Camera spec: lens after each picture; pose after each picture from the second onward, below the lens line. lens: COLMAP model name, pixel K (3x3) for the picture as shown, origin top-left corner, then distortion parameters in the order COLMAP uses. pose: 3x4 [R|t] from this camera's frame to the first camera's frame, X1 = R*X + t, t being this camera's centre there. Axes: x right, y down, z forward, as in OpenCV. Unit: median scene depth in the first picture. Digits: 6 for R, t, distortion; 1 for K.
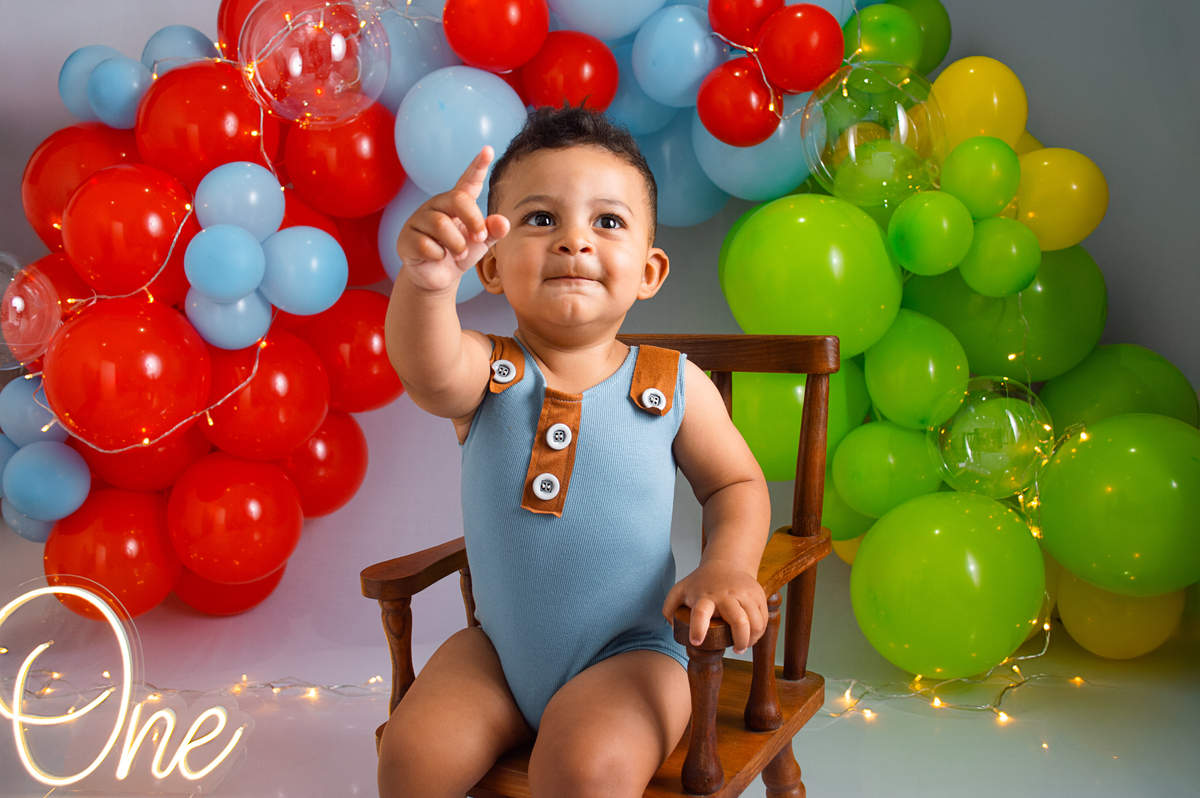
lens RADIAL K [[1131.2, 0, 580.8], [0, 1131.2, 401.5], [0, 0, 1]] dist [-0.059987, 0.004691]
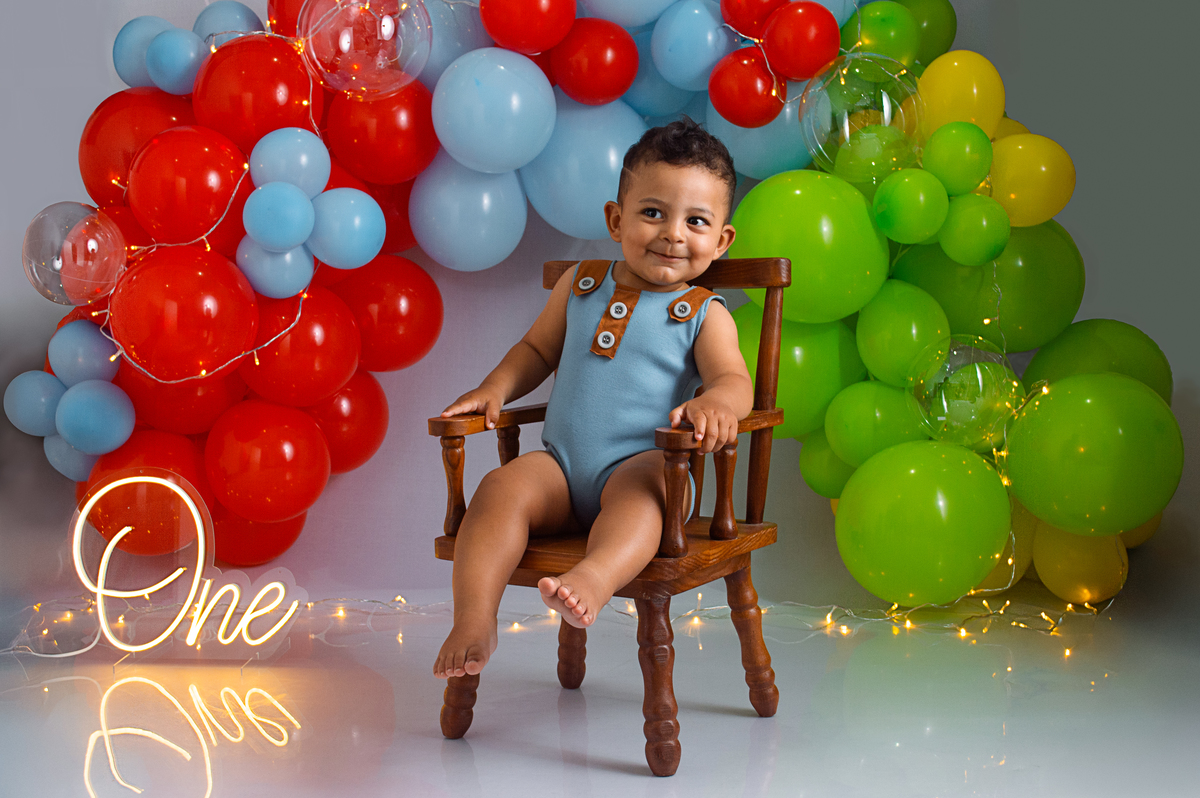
lens RADIAL K [[1503.4, 0, 598.1], [0, 1503.4, 425.1], [0, 0, 1]] dist [-0.039708, -0.033439]
pose [[0.999606, 0.028053, 0.000226, 0.004424], [-0.028018, 0.998714, -0.042251, 0.133796], [-0.001411, 0.042228, 0.999107, -0.464159]]
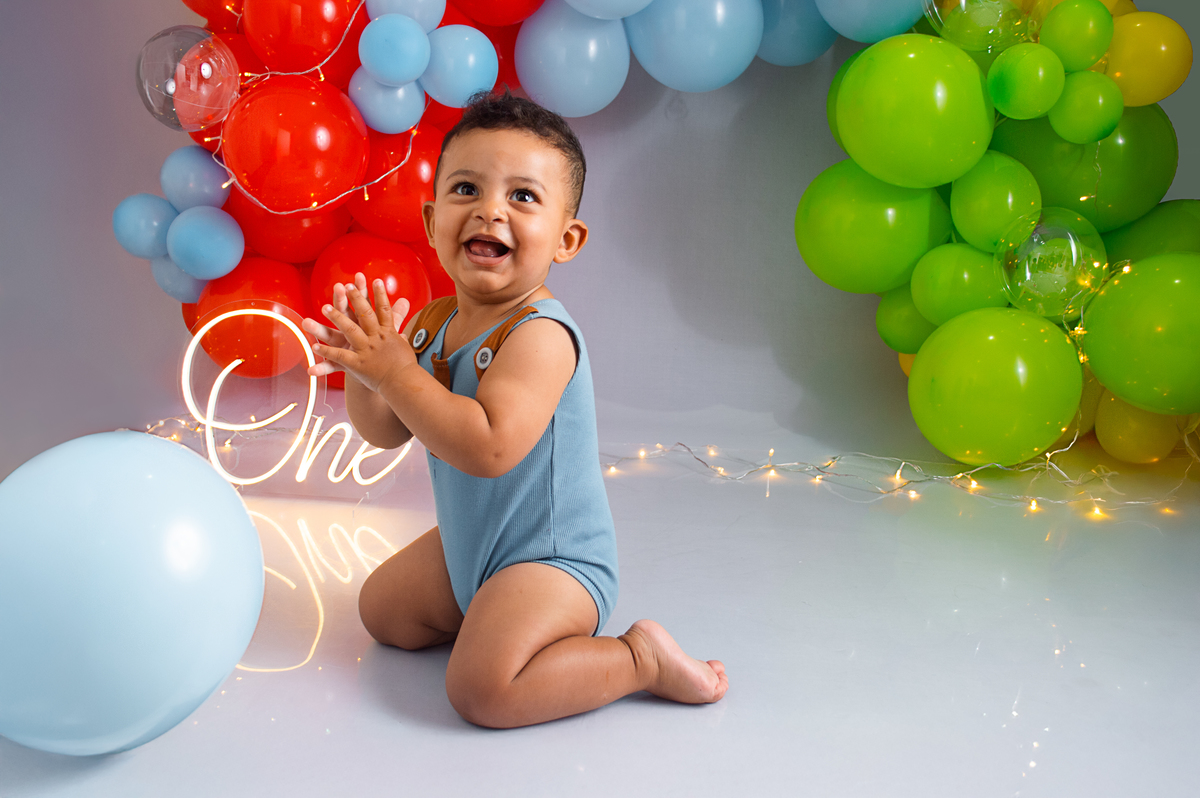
lens RADIAL K [[1147.6, 0, 602.8], [0, 1147.6, 396.5], [0, 0, 1]] dist [-0.056913, -0.008557]
pose [[0.996668, 0.077924, 0.024119, -0.110091], [-0.079609, 0.993662, 0.079364, 0.108154], [-0.017782, -0.081020, 0.996554, -0.146707]]
